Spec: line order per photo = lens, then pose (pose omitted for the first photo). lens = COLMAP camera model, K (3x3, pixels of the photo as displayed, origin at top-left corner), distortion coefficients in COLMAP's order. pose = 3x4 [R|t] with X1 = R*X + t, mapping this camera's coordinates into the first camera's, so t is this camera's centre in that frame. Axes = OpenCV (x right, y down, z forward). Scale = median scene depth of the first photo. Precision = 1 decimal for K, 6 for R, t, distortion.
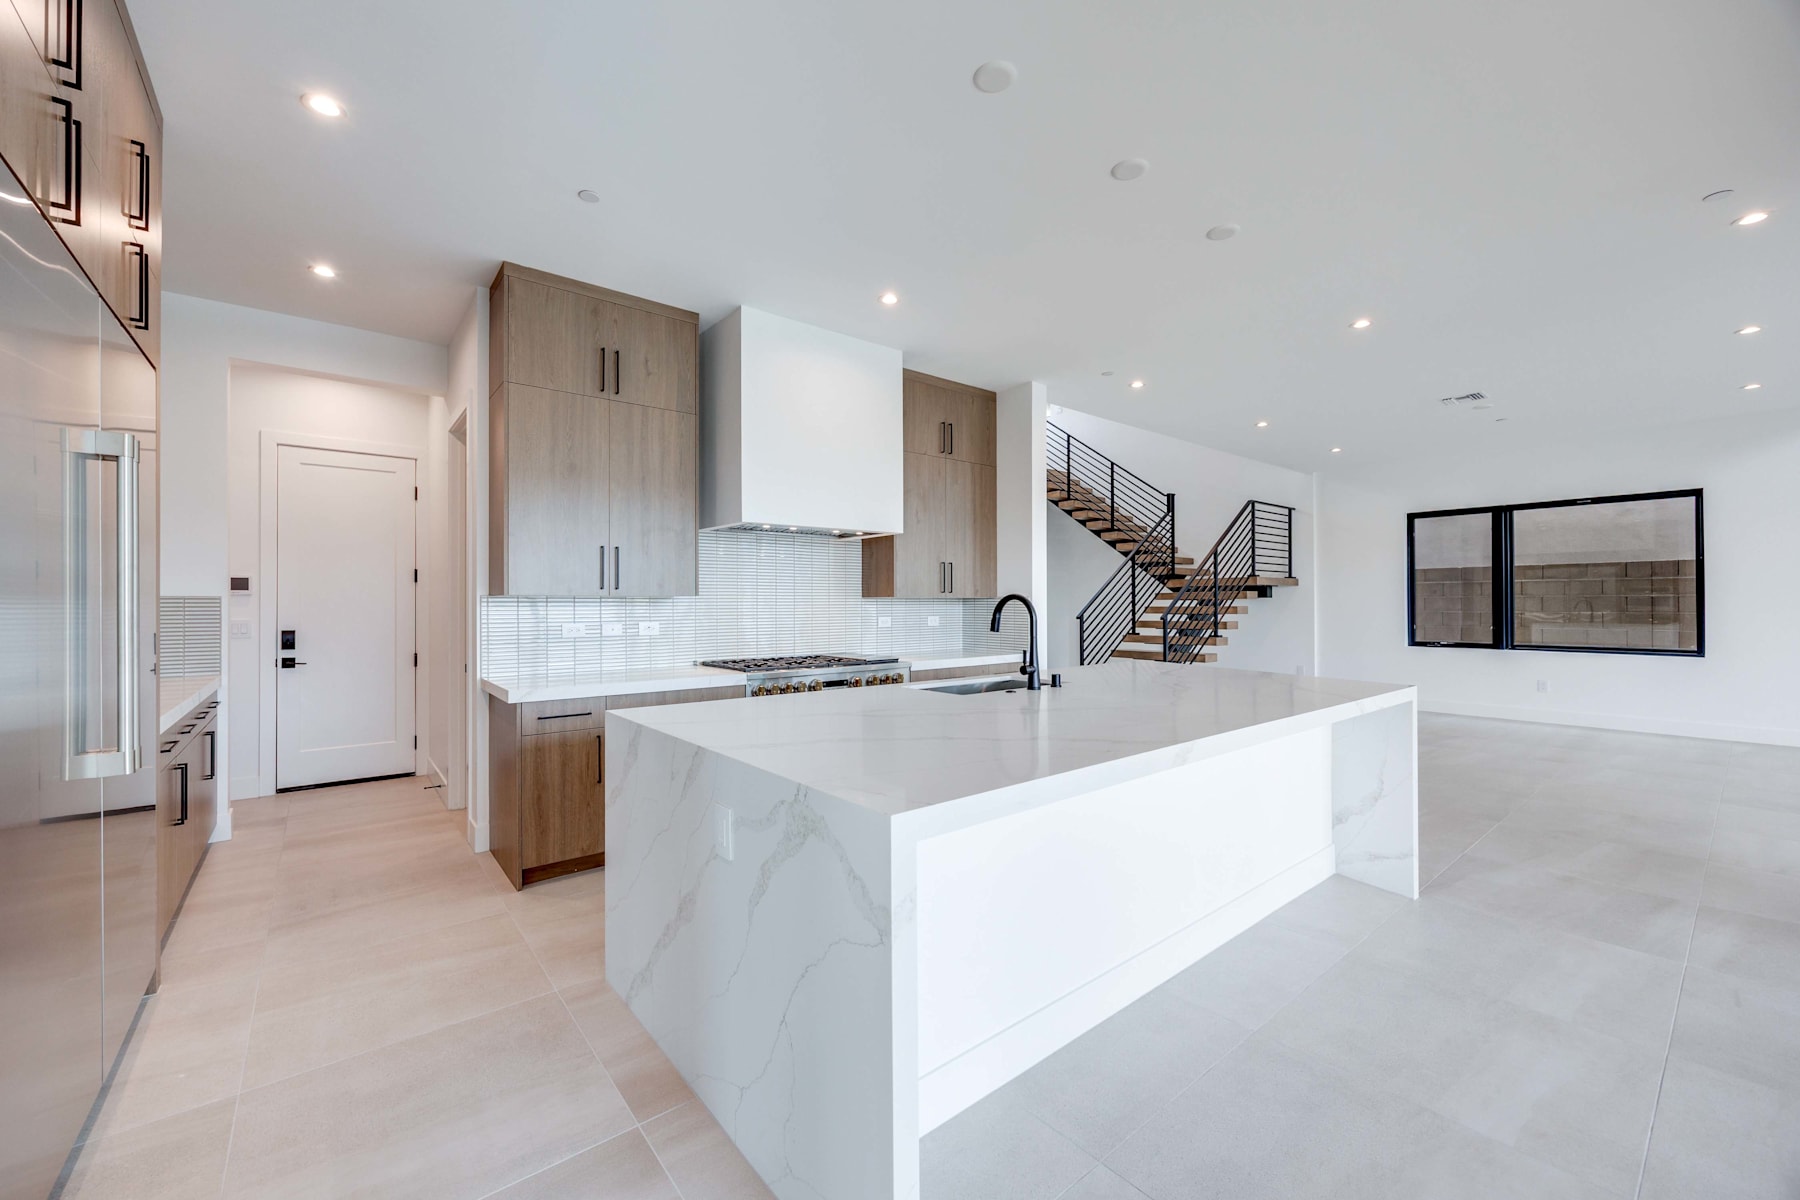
lens RADIAL K [[719.8, 0, 903.0], [0, 719.8, 601.4], [0, 0, 1]] dist [0.001442, 0.000012]
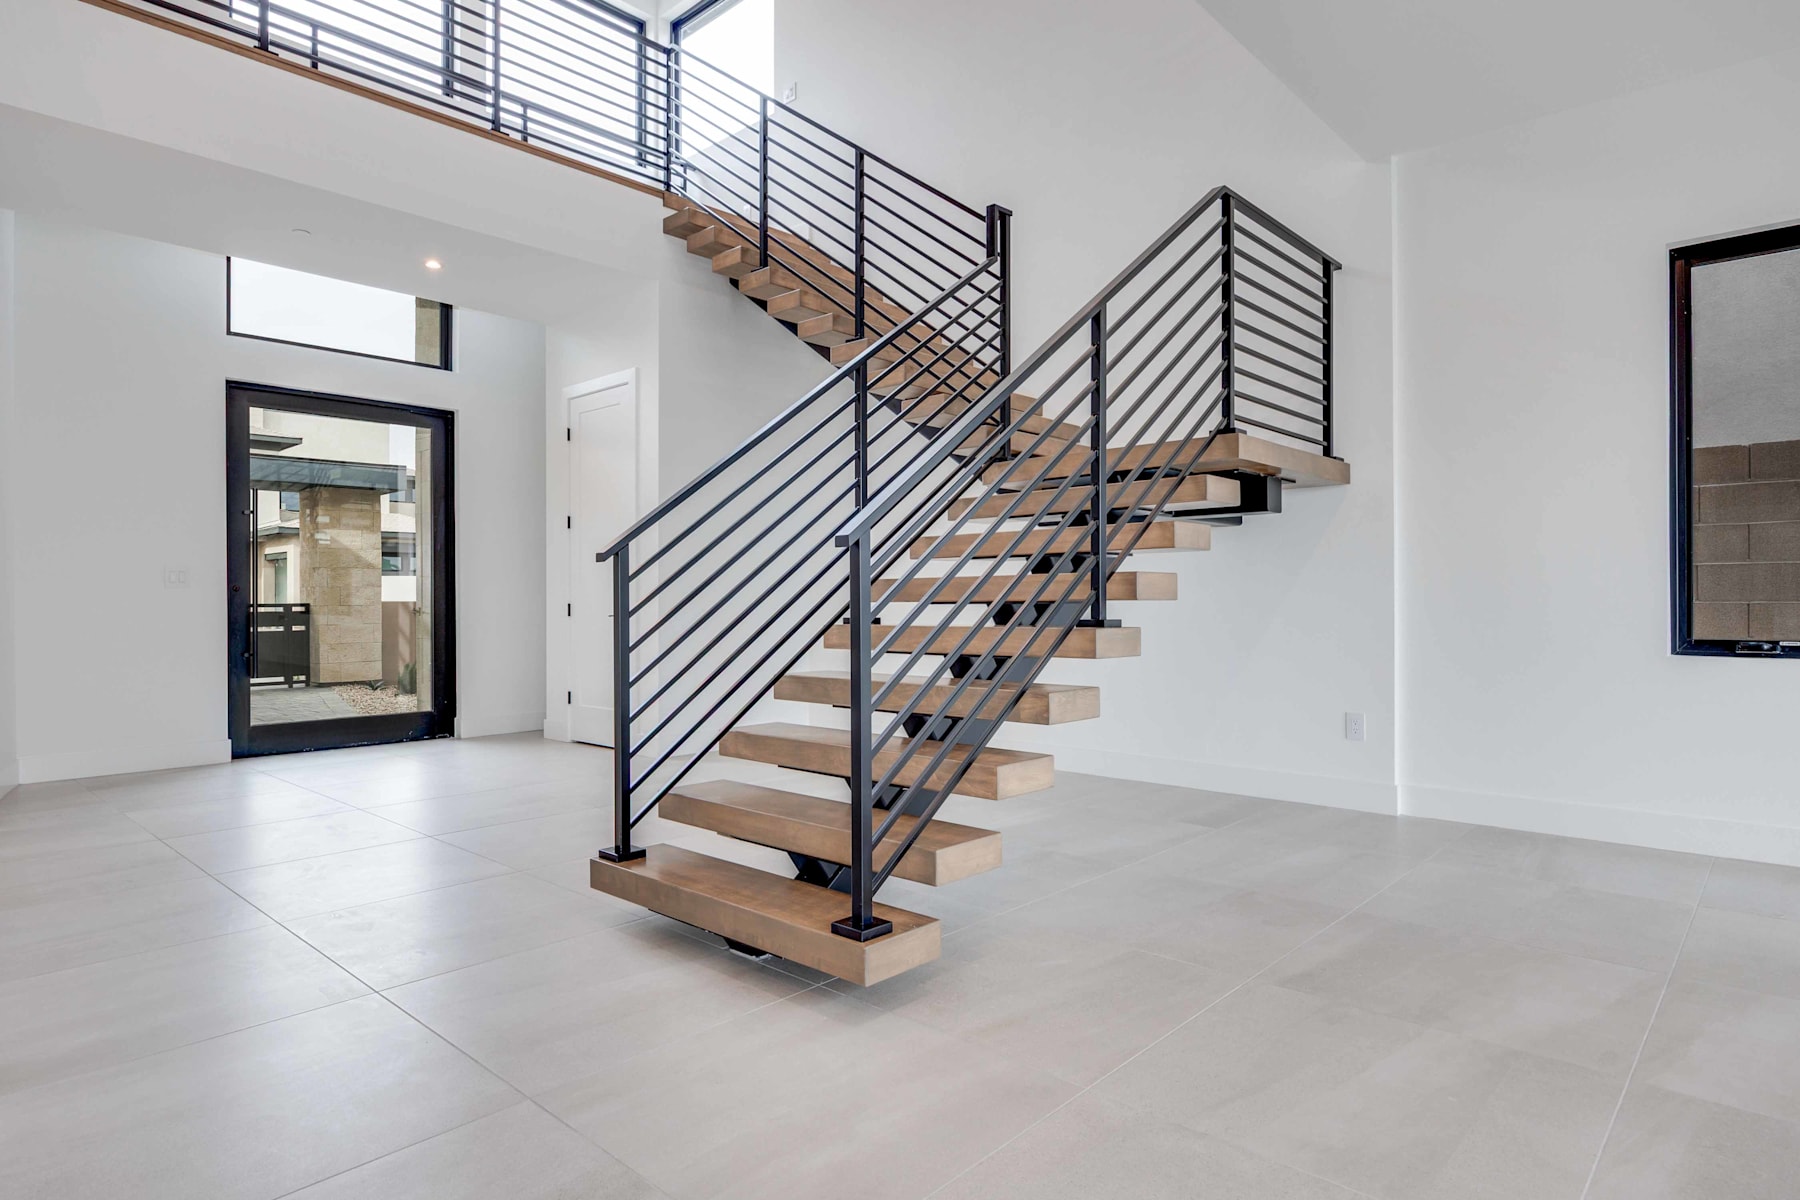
lens RADIAL K [[998.4, 0, 903.3], [0, 998.4, 594.7], [0, 0, 1]] dist [-0.000163, -0.000206]
pose [[0.990481, 0.000355, 0.137648, 0.279315], [-0.001259, 0.999978, 0.006478, 0.031554], [-0.137643, -0.006590, 0.990460, 0.572236]]
